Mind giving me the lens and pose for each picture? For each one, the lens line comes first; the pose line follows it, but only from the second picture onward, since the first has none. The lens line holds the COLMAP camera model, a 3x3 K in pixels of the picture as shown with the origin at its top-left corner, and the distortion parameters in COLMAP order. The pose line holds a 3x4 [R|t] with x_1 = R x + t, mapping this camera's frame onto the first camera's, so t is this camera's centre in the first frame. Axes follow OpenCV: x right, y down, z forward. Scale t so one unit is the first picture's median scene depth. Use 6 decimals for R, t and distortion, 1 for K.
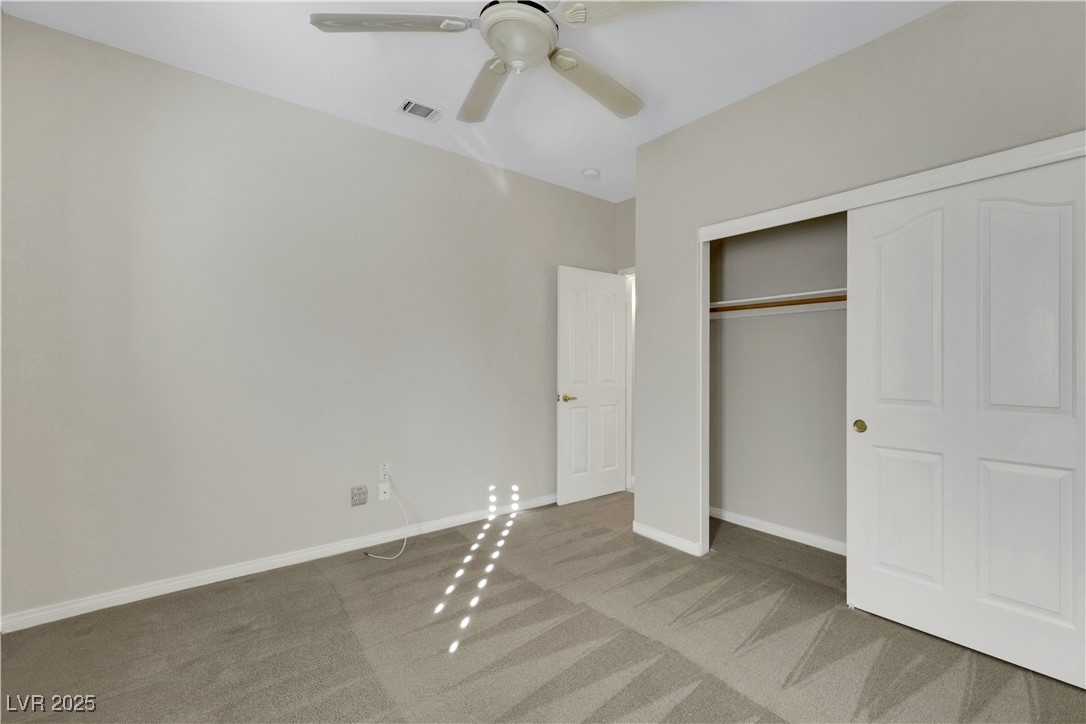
lens RADIAL K [[457.6, 0, 550.3], [0, 457.6, 356.6], [0, 0, 1]] dist [-0.009421, -0.000362]
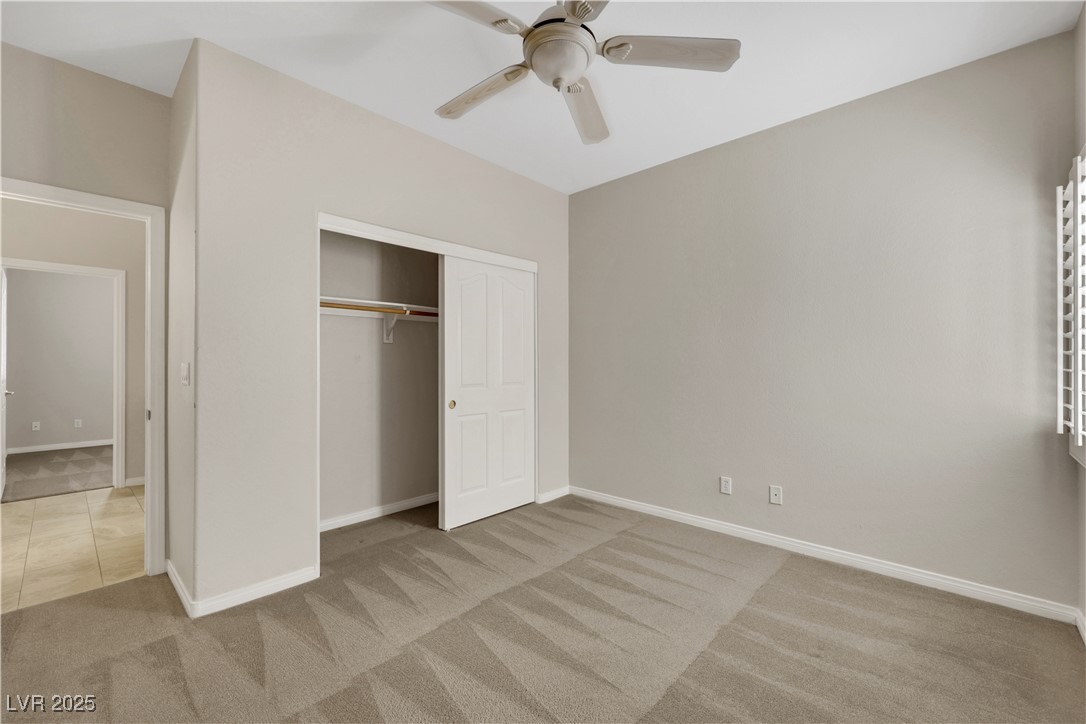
lens RADIAL K [[457.6, 0, 549.5], [0, 457.6, 359.6], [0, 0, 1]] dist [-0.009421, -0.000362]
pose [[-0.117308, -0.001528, 0.993094, -0.815529], [0.007678, 0.999968, 0.002446, 0.000574], [-0.993066, 0.007912, -0.117293, 0.825146]]
